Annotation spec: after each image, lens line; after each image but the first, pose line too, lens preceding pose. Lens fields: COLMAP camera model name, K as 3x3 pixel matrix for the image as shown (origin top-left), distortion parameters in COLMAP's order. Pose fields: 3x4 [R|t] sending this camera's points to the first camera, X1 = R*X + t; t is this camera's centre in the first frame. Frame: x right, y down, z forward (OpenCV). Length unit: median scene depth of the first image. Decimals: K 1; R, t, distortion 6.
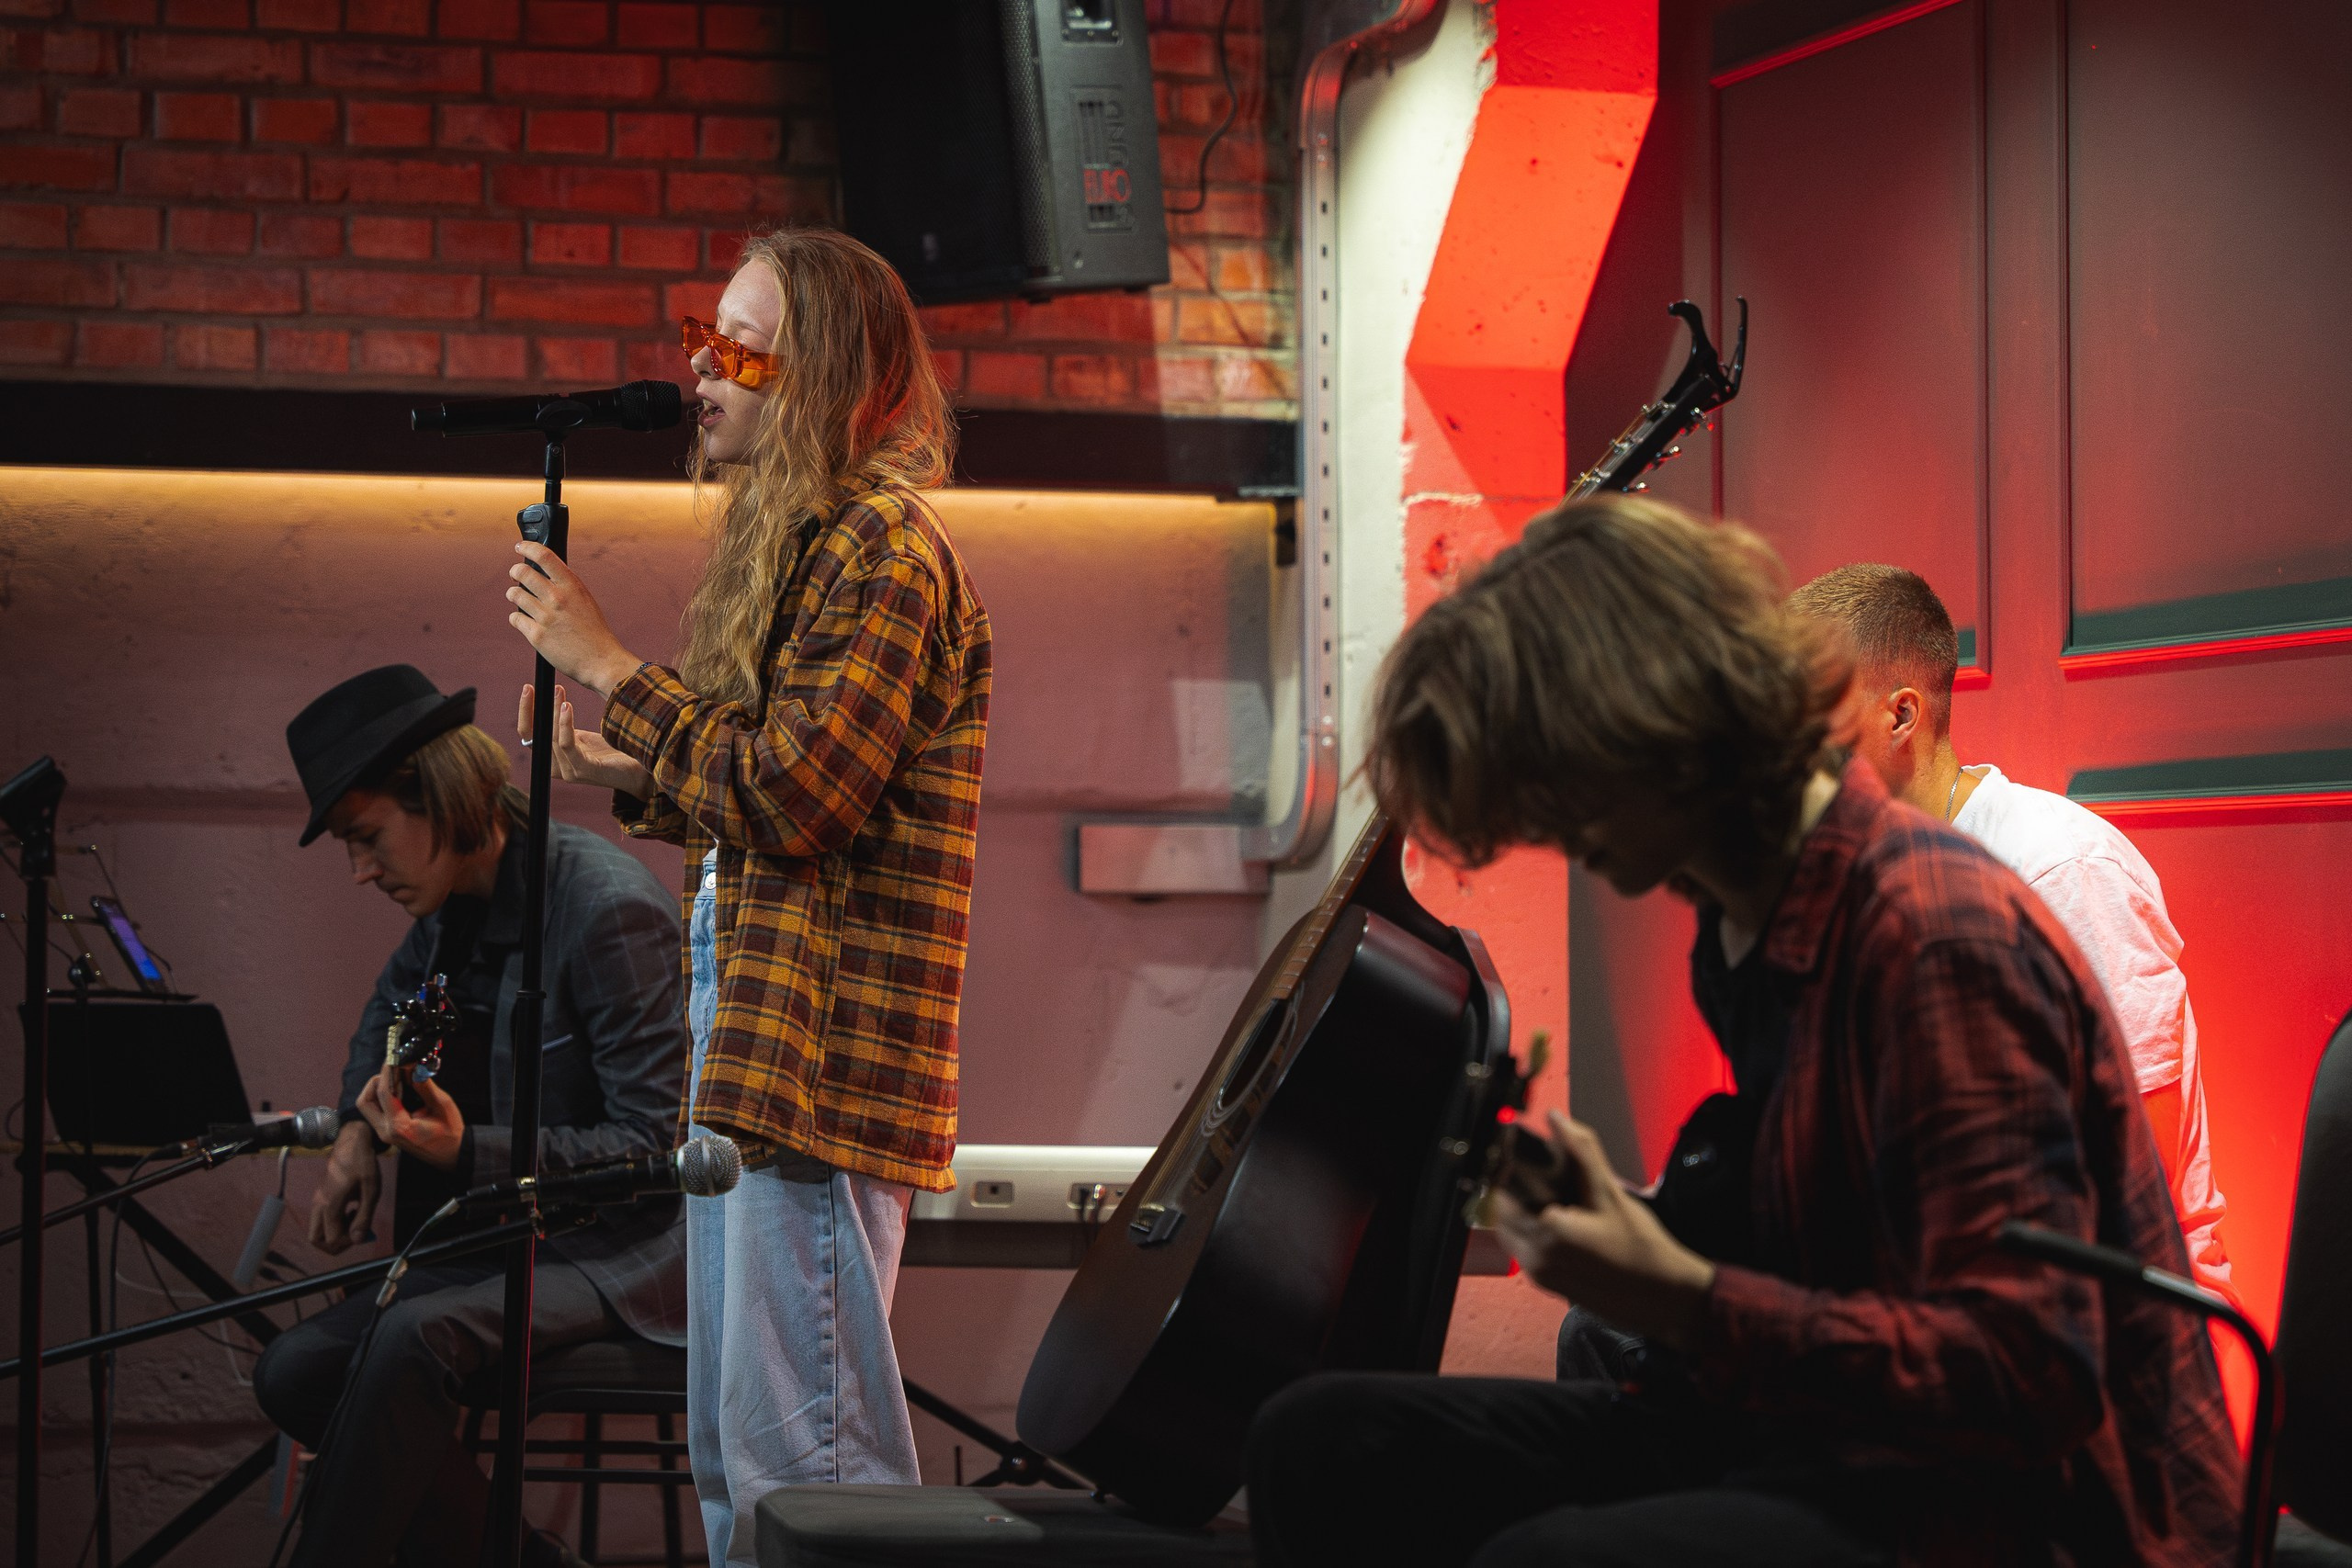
lens RADIAL K [[5698.4, 0, 1159.1], [0, 5698.4, 767.9], [0, 0, 1]] dist [-0.016540, 0.000000]
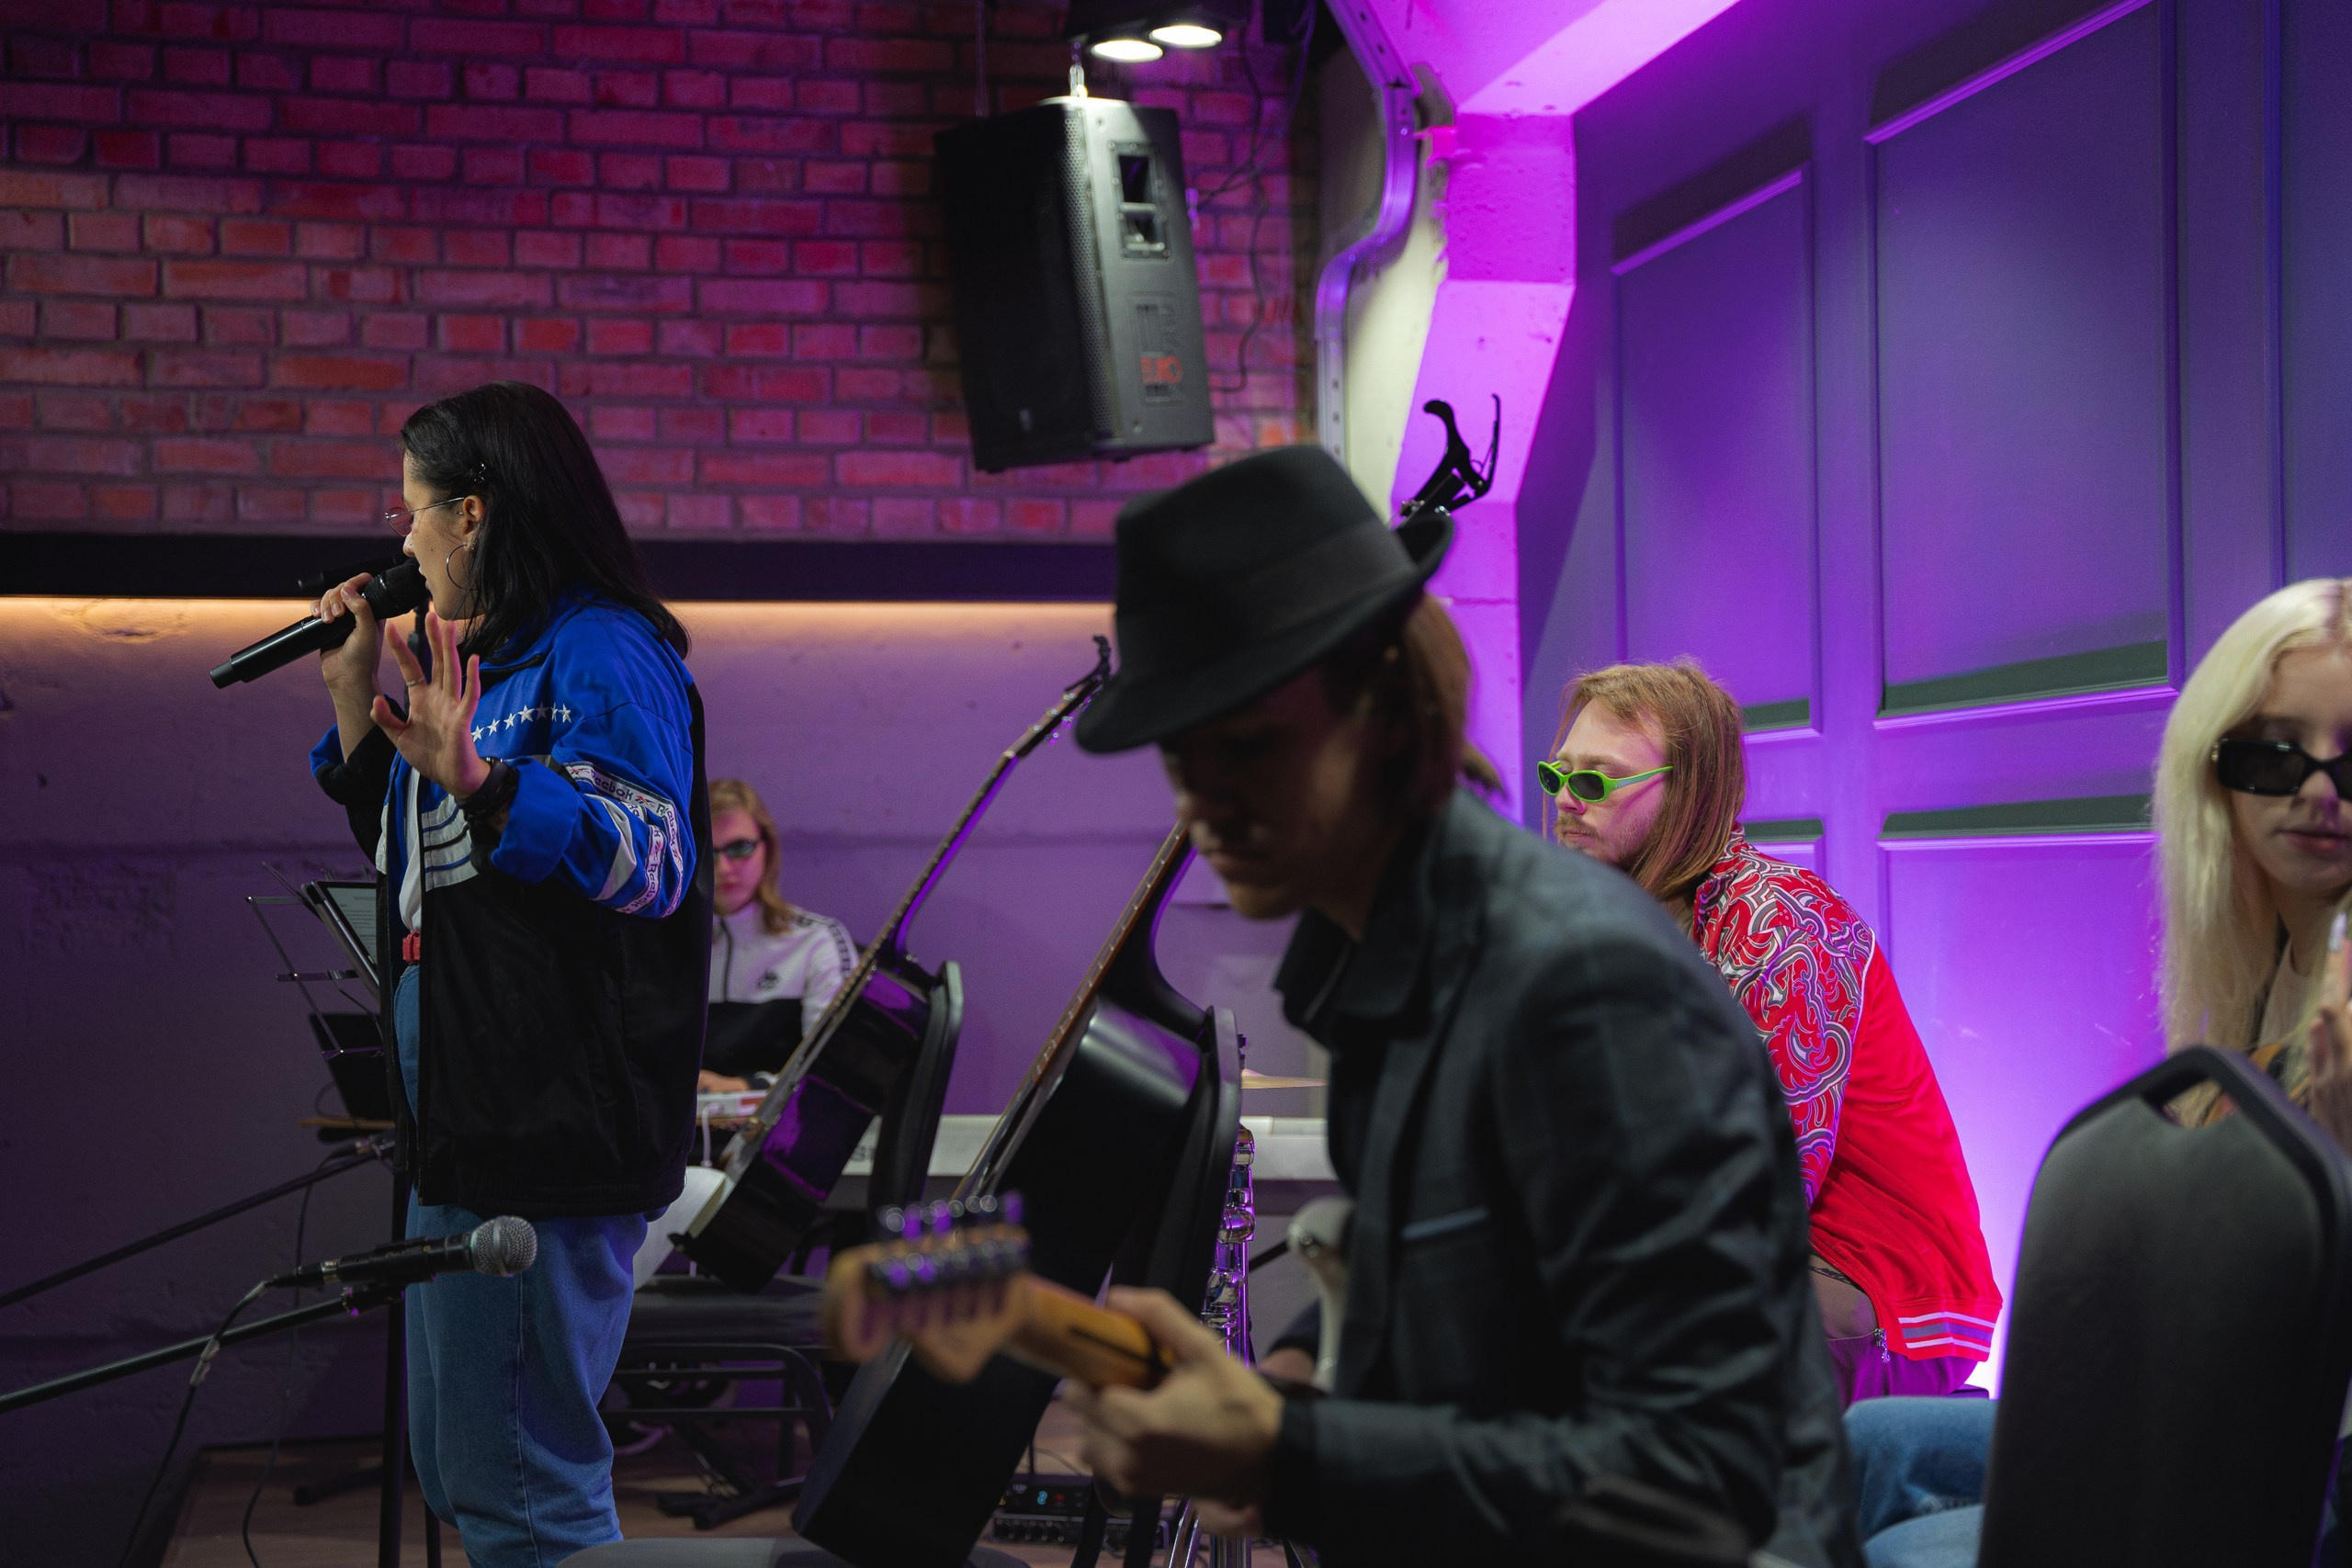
lens RADIAL K [[3407.0, 0, 1195.7], [0, 3407.0, 801.1], [0, 0, 1]] dist [0.109604, 0.000000]
pose [[0.997227, -0.018129, -0.072173, 0.053348], [0.018634, 0.999806, 0.006340, -0.007685], [0.072044, -0.007667, 0.997372, 0.214394]]
